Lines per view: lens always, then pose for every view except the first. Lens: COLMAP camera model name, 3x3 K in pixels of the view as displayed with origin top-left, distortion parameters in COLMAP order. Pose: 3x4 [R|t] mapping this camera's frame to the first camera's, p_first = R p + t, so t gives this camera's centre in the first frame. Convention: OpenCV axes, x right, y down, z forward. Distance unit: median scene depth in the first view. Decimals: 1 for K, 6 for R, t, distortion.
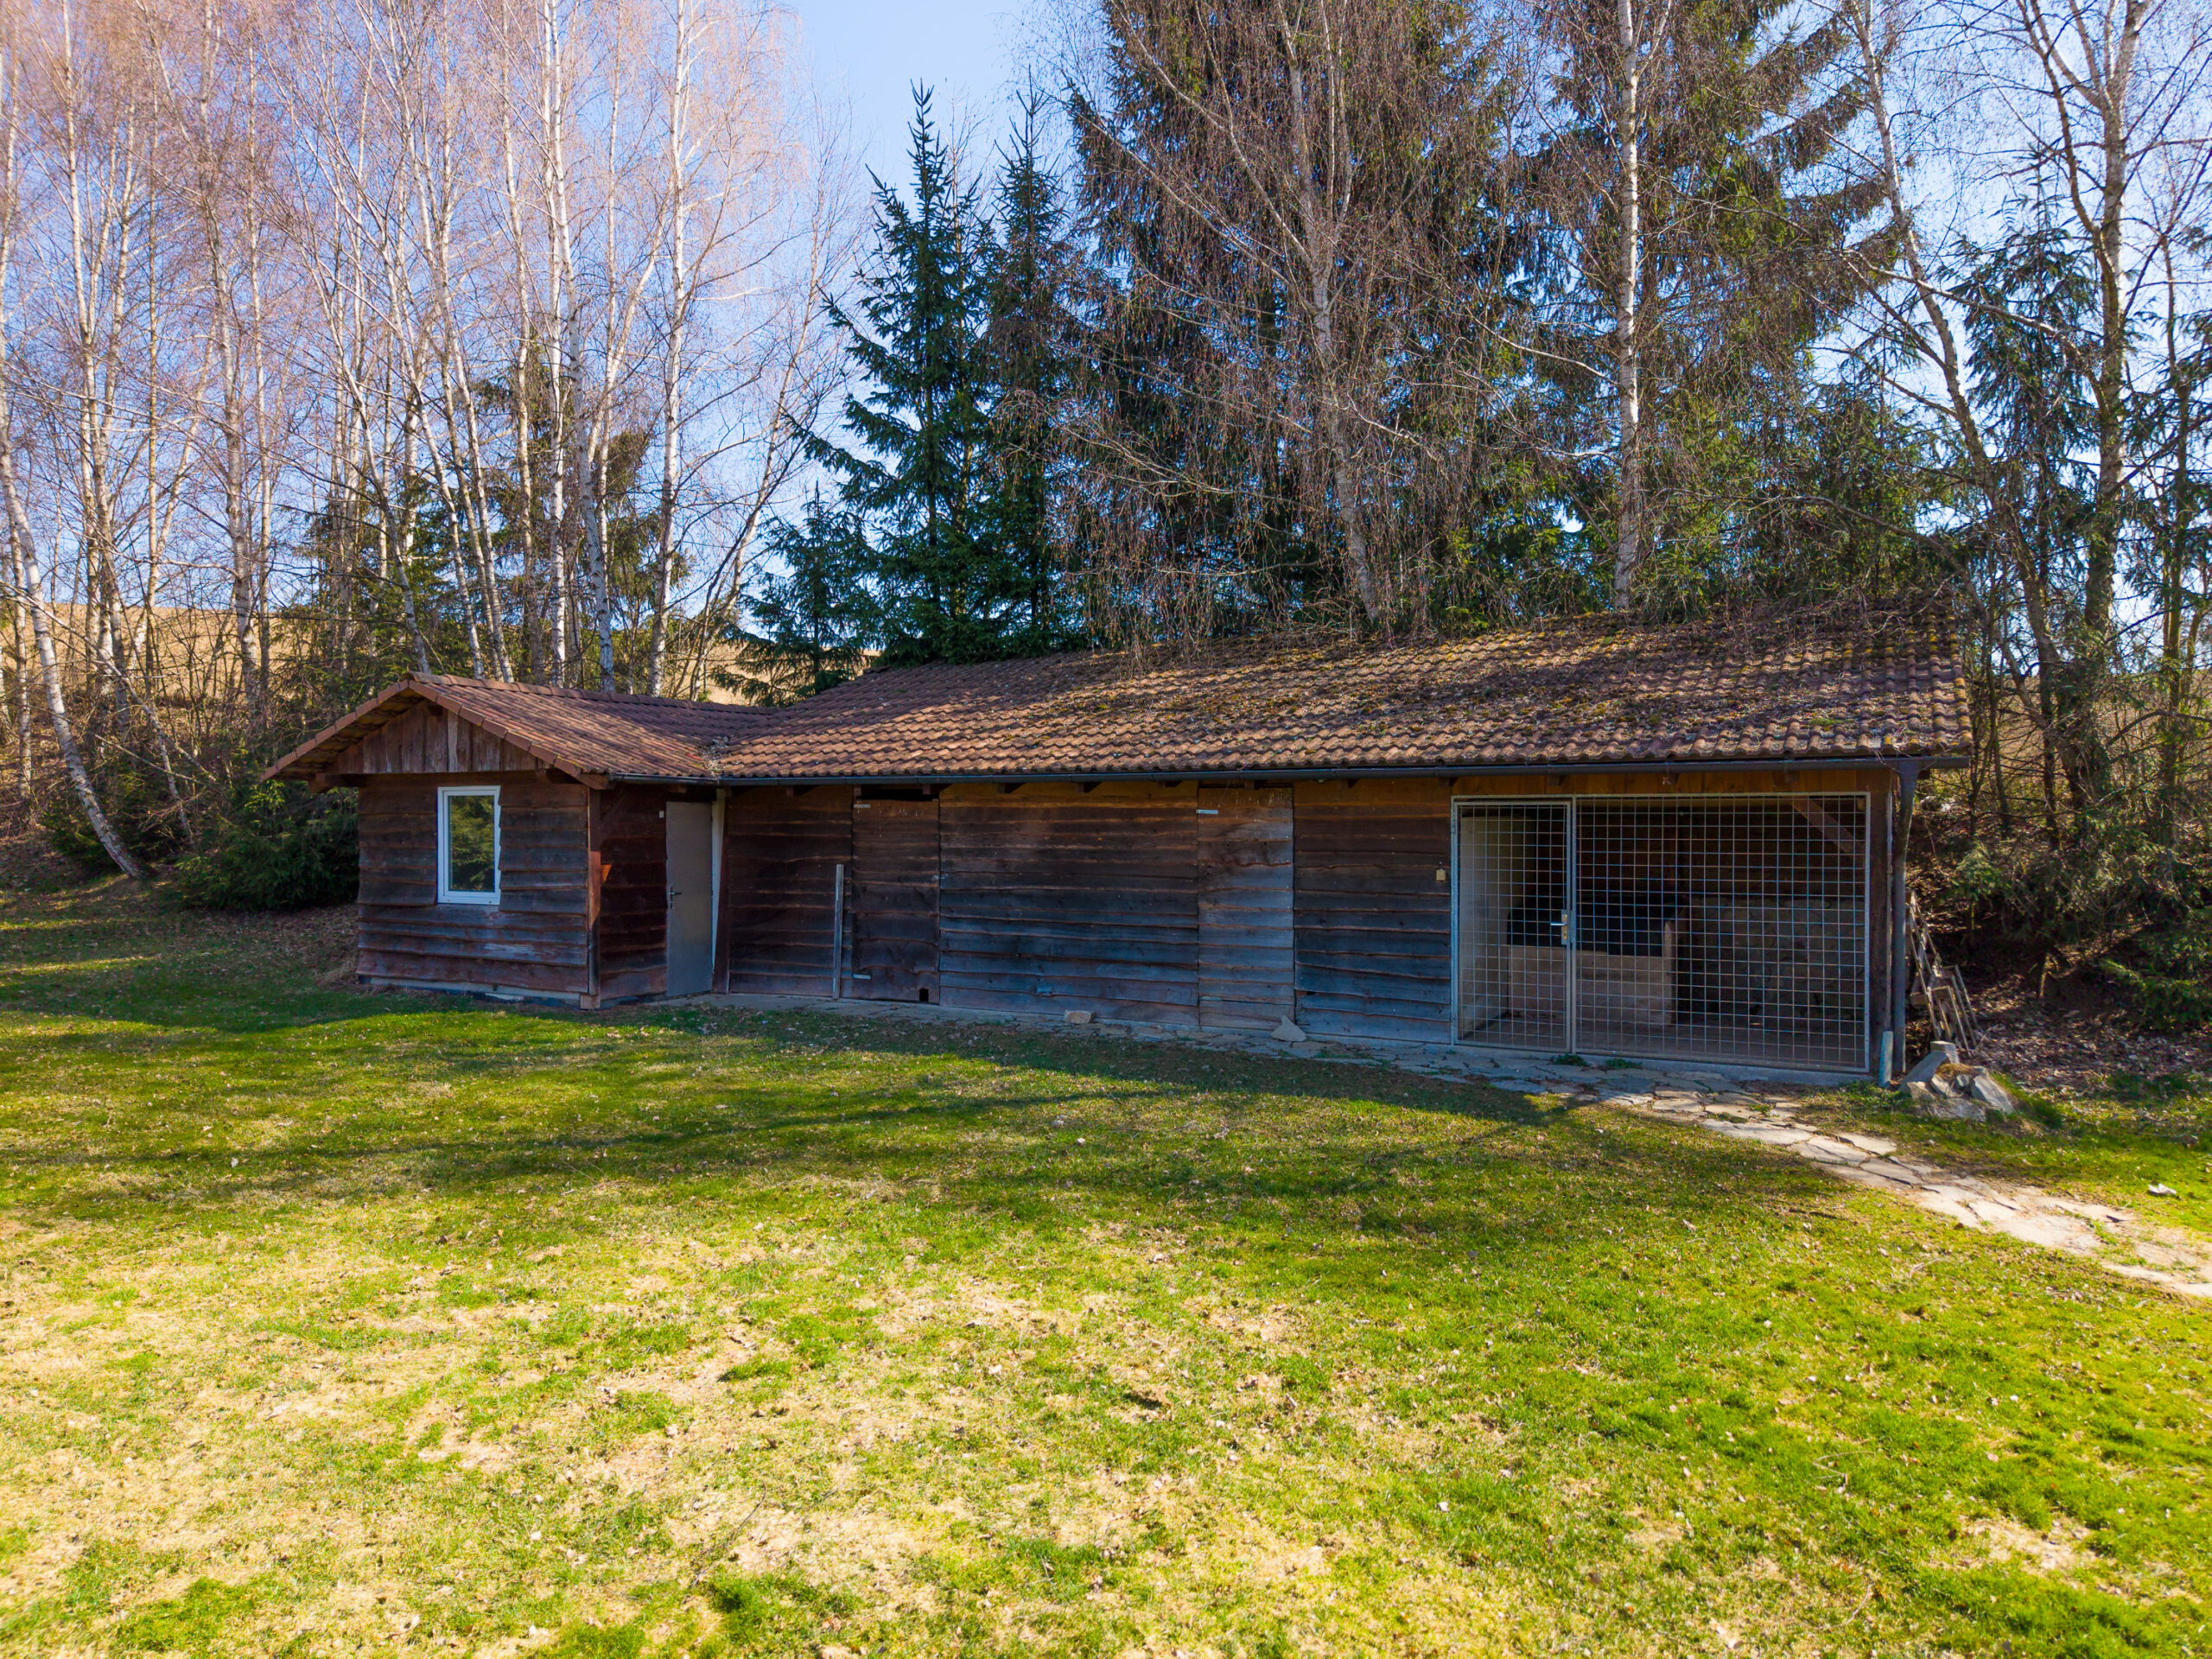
lens RADIAL K [[1473.3, 0, 1114.1], [0, 1473.3, 826.0], [0, 0, 1]] dist [0.017107, -0.014651]
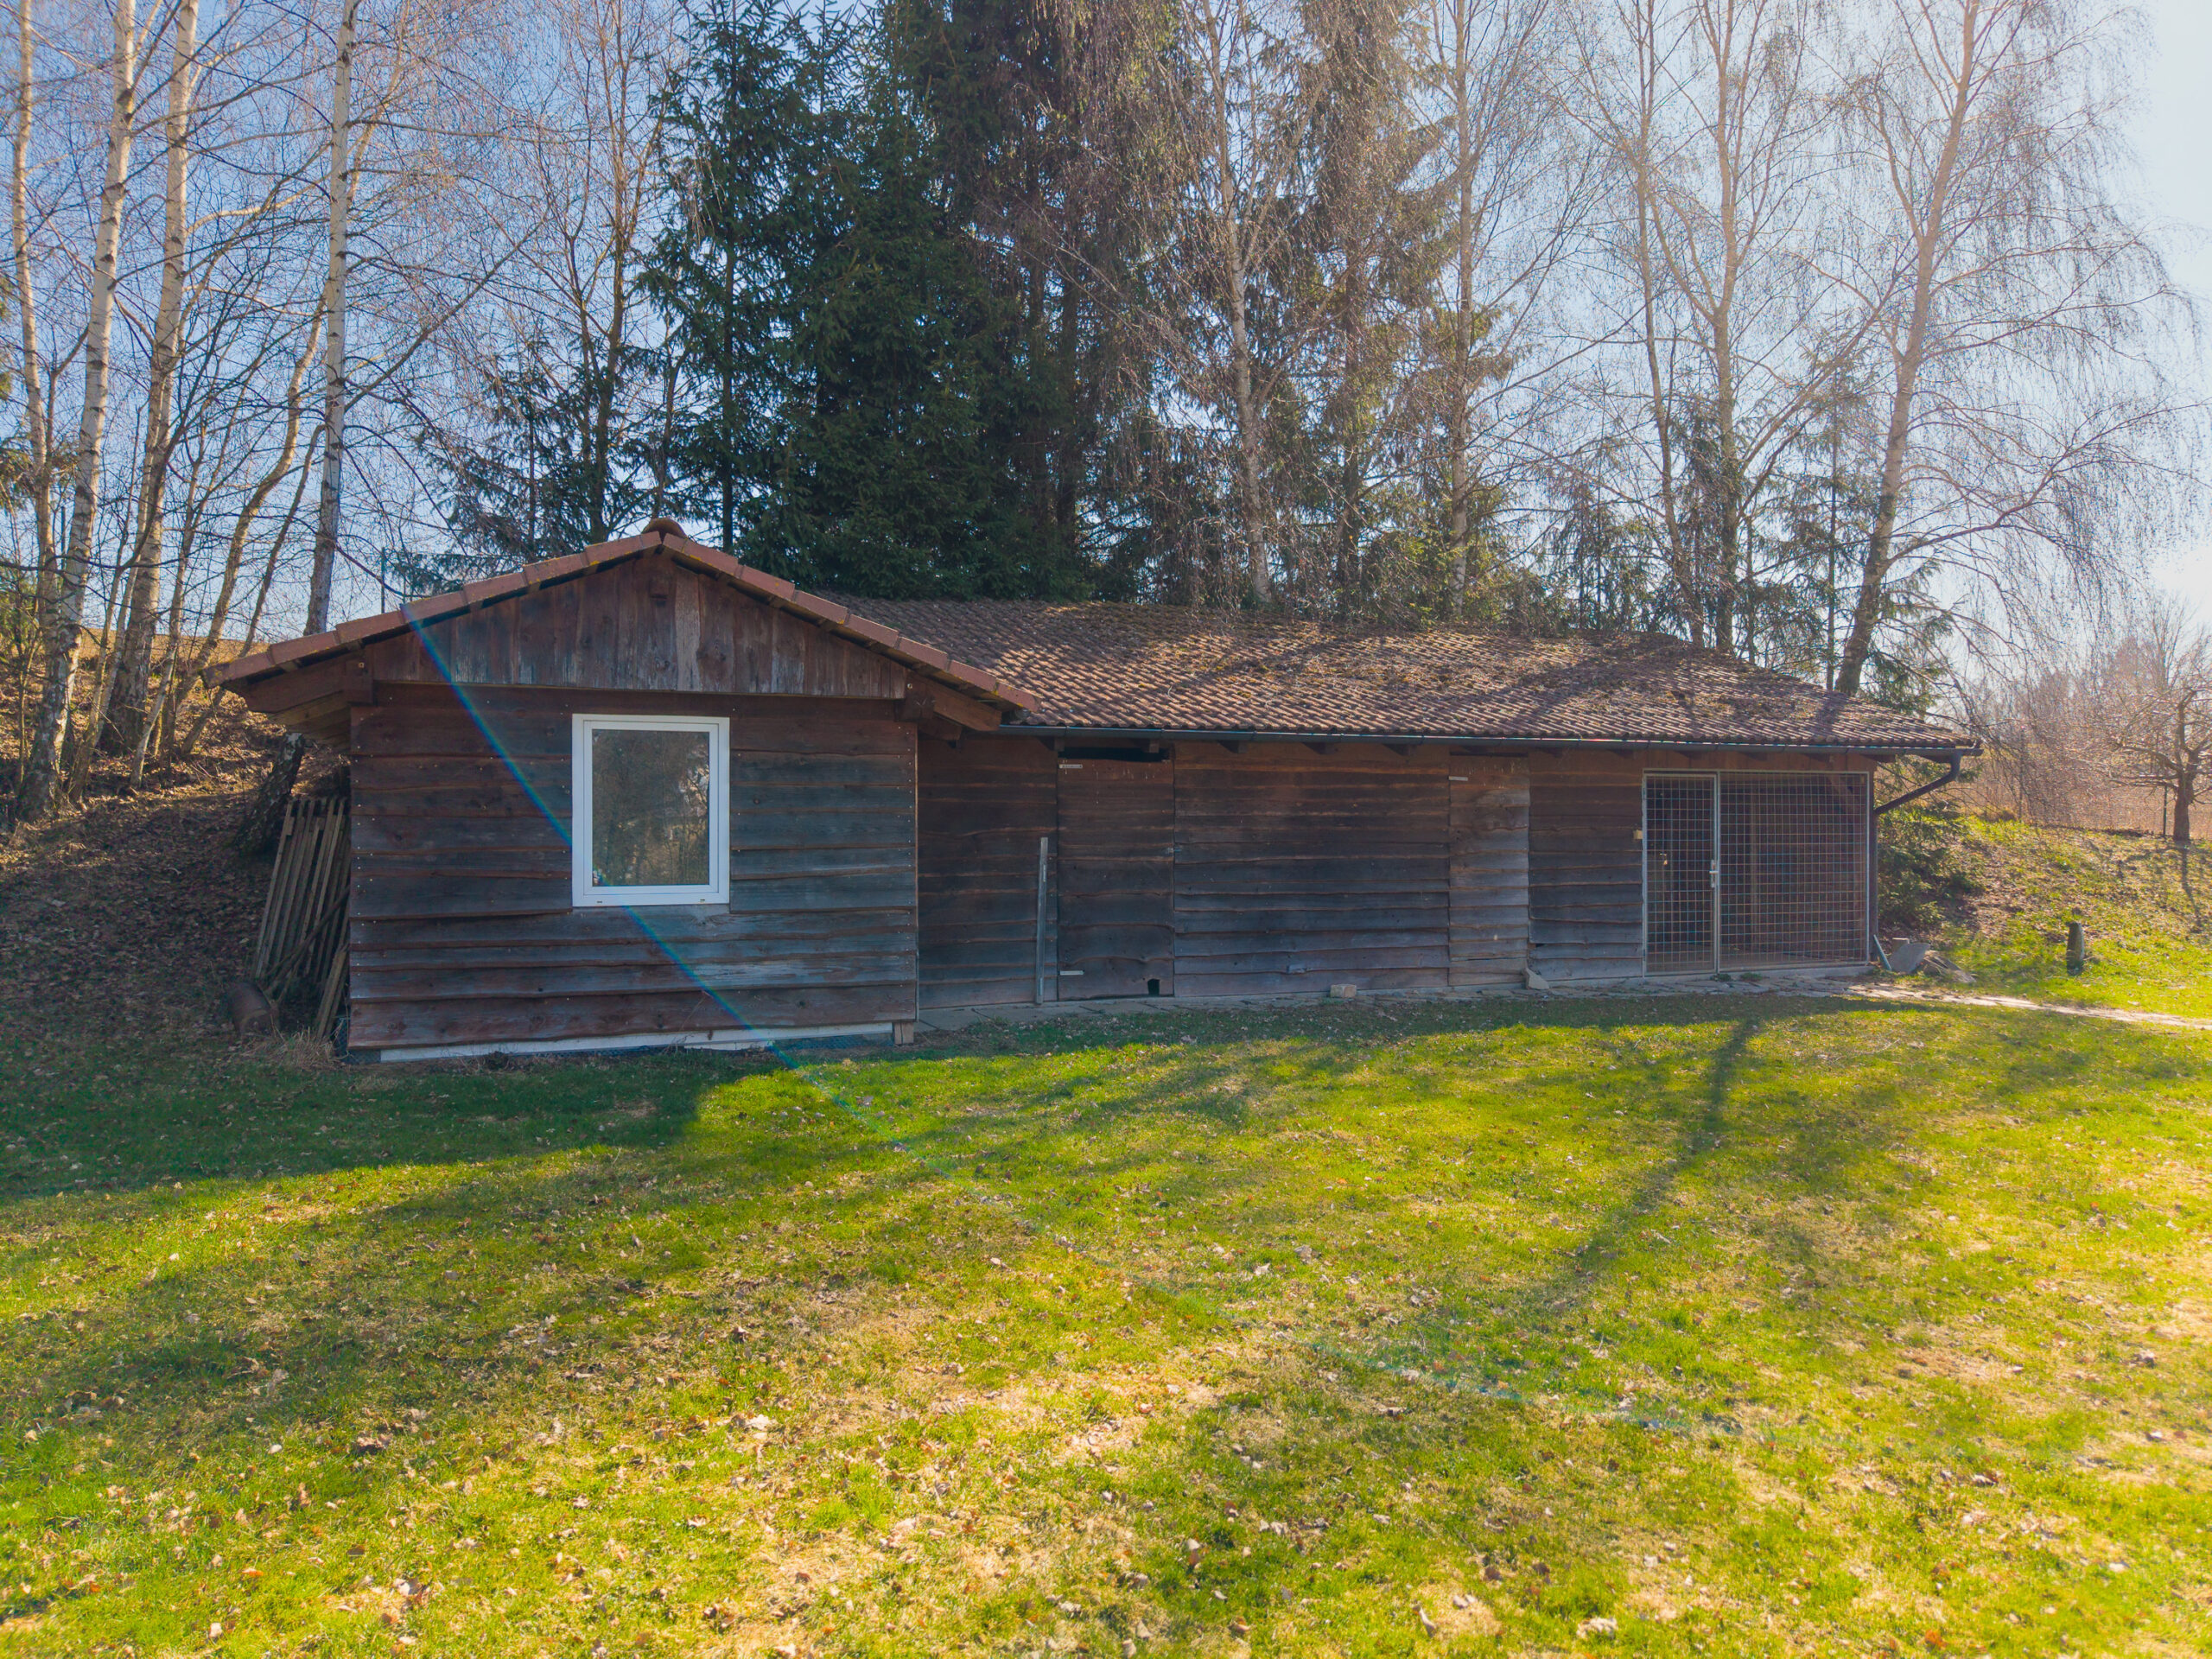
lens RADIAL K [[1473.3, 0, 1114.1], [0, 1473.3, 826.0], [0, 0, 1]] dist [0.017107, -0.014651]
pose [[0.647894, -0.002432, 0.761726, -0.807930], [0.002530, 0.999996, 0.001041, 0.019936], [-0.761726, 0.001252, 0.647898, 0.463064]]
